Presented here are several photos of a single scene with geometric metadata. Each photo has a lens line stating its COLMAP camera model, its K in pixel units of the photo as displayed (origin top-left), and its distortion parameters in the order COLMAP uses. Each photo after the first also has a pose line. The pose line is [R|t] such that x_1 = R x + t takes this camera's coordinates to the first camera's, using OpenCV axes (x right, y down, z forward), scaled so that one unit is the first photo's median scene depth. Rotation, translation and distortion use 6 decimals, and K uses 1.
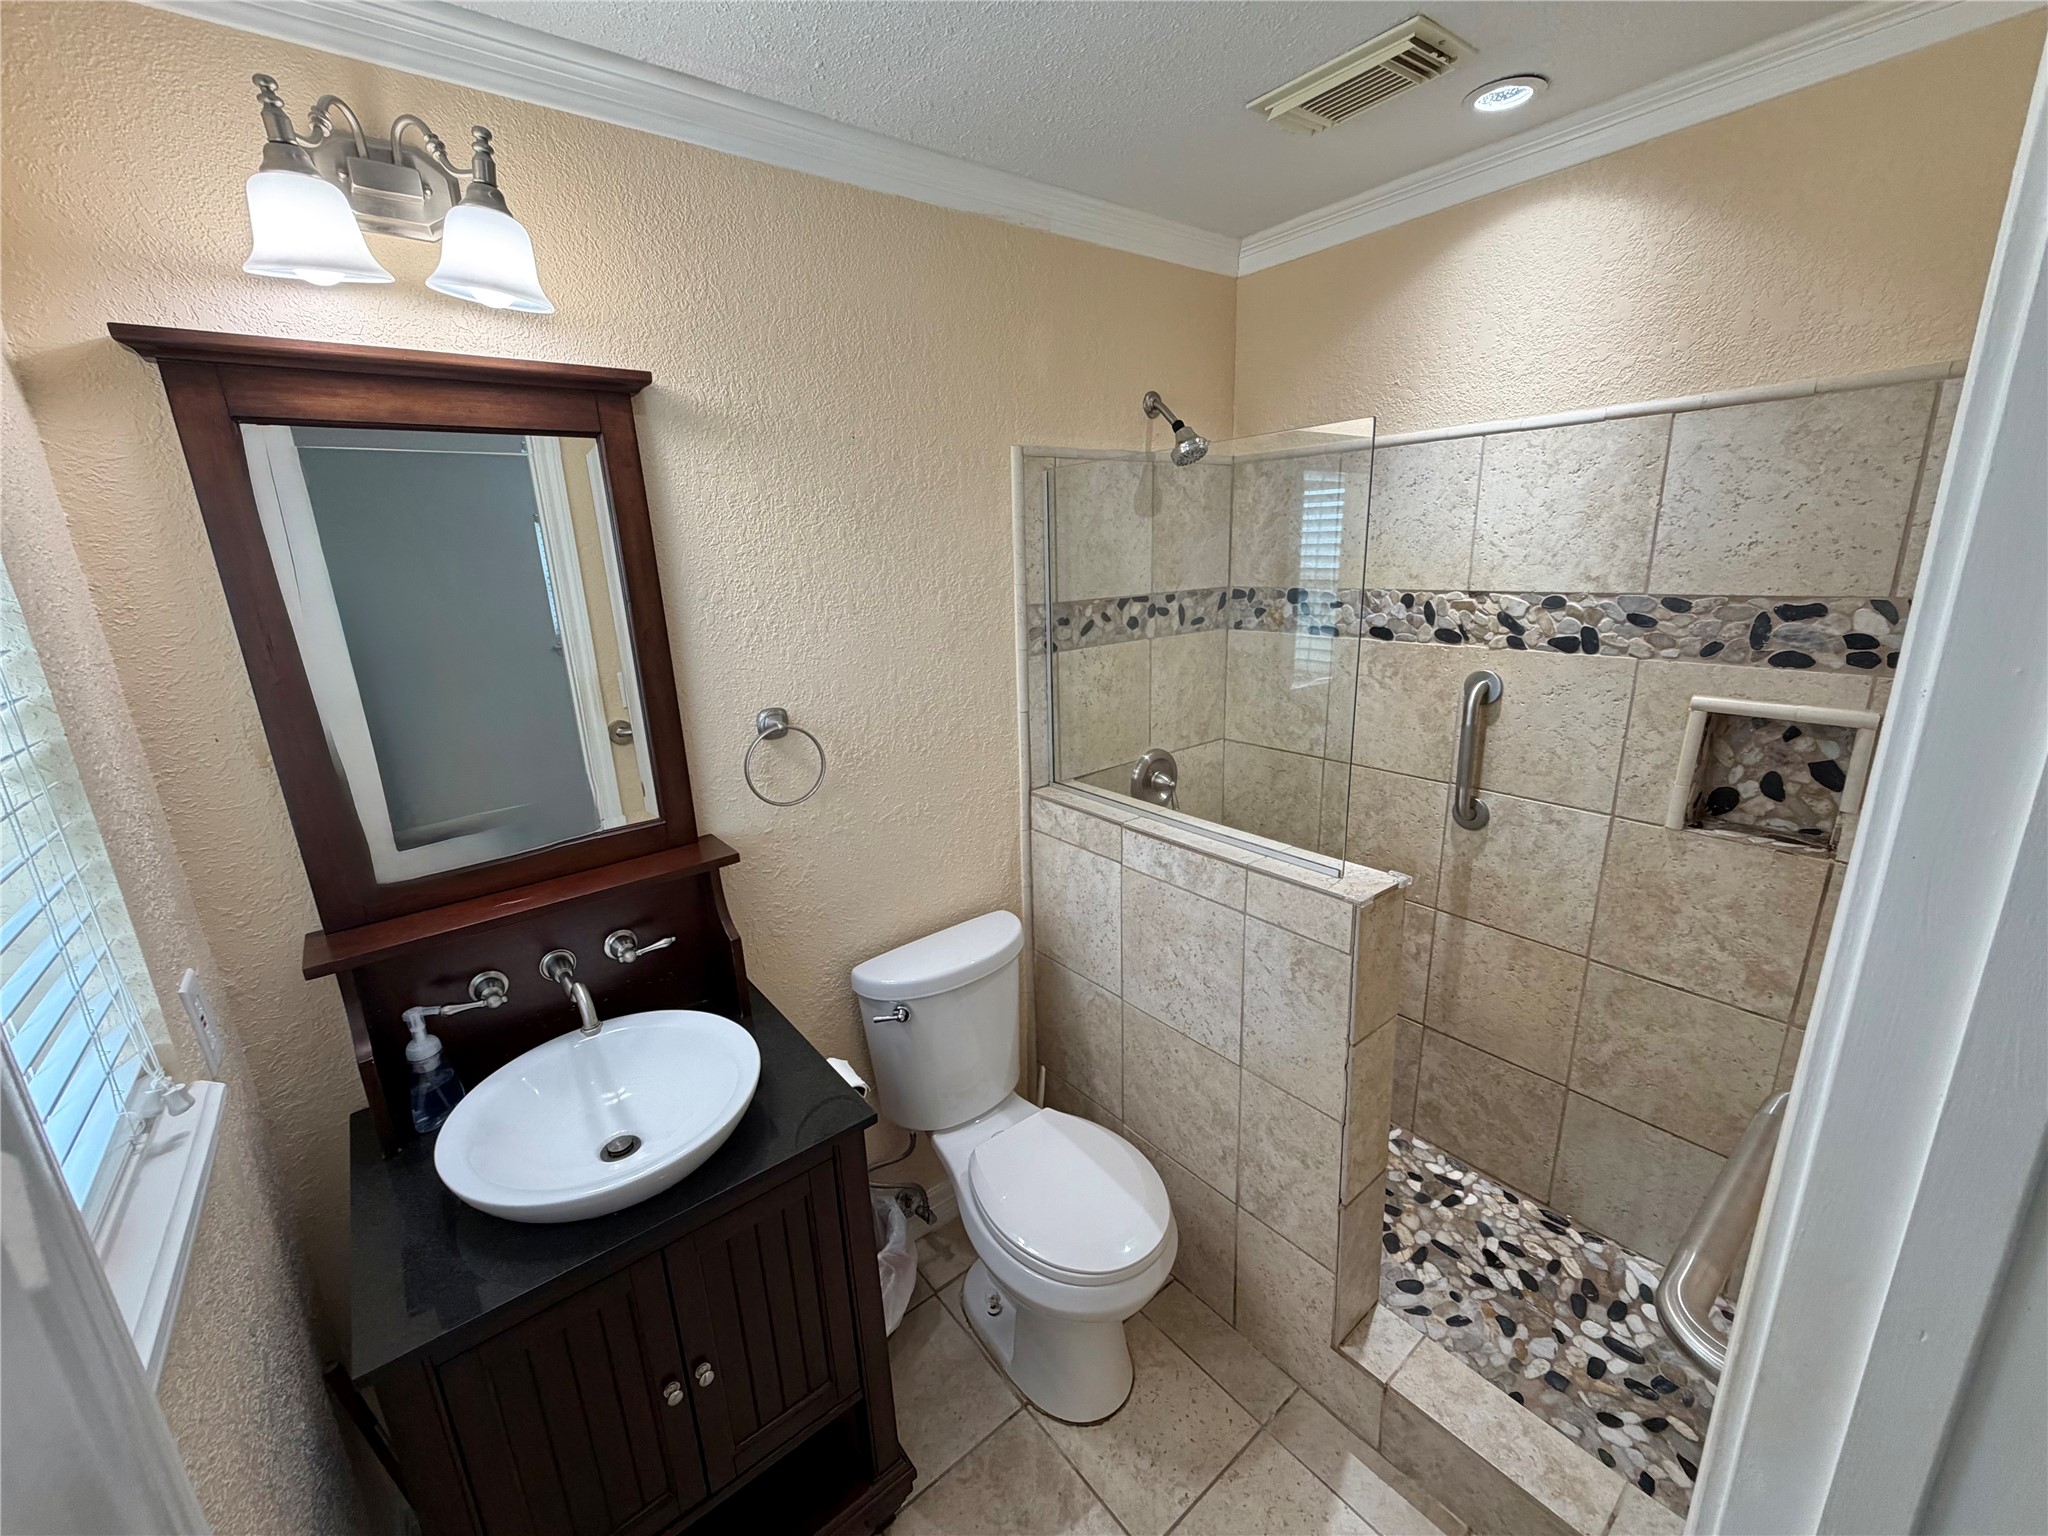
lens RADIAL K [[814.3, 0, 1017.0], [0, 814.3, 769.1], [0, 0, 1]] dist [-0.000897, -0.000004]
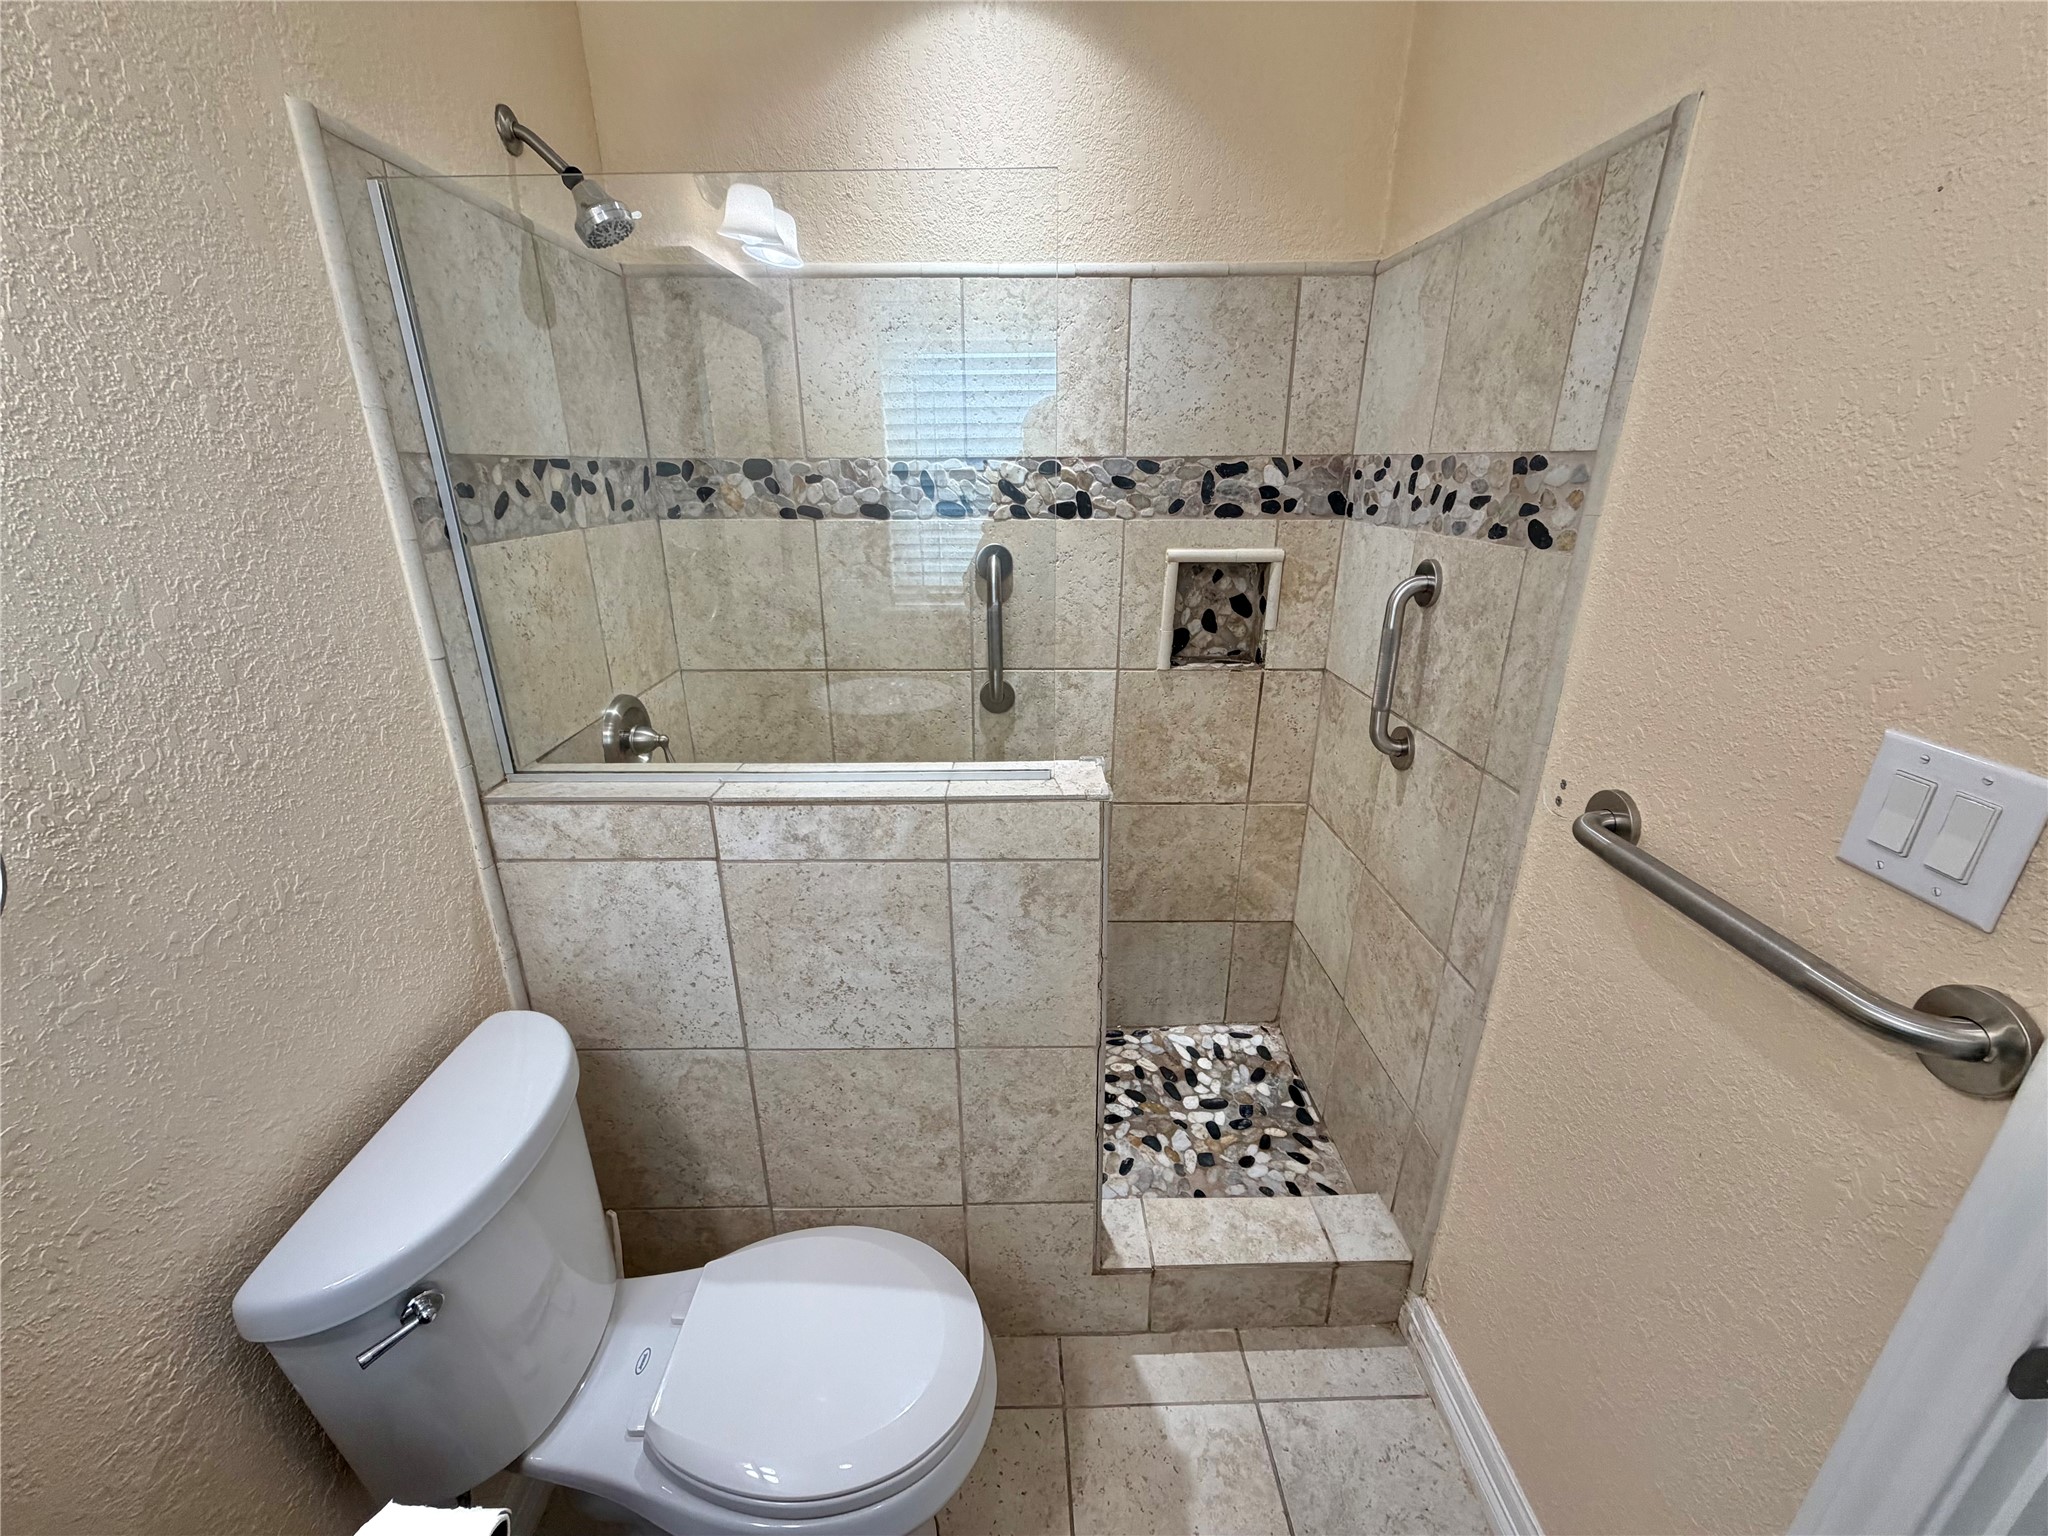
lens RADIAL K [[814.3, 0, 1017.0], [0, 814.3, 769.1], [0, 0, 1]] dist [-0.000897, -0.000004]
pose [[0.609557, -0.244487, 0.754100, -0.208125], [0.191562, 0.968491, 0.159151, -0.012816], [-0.769249, 0.047445, 0.637185, 0.407928]]
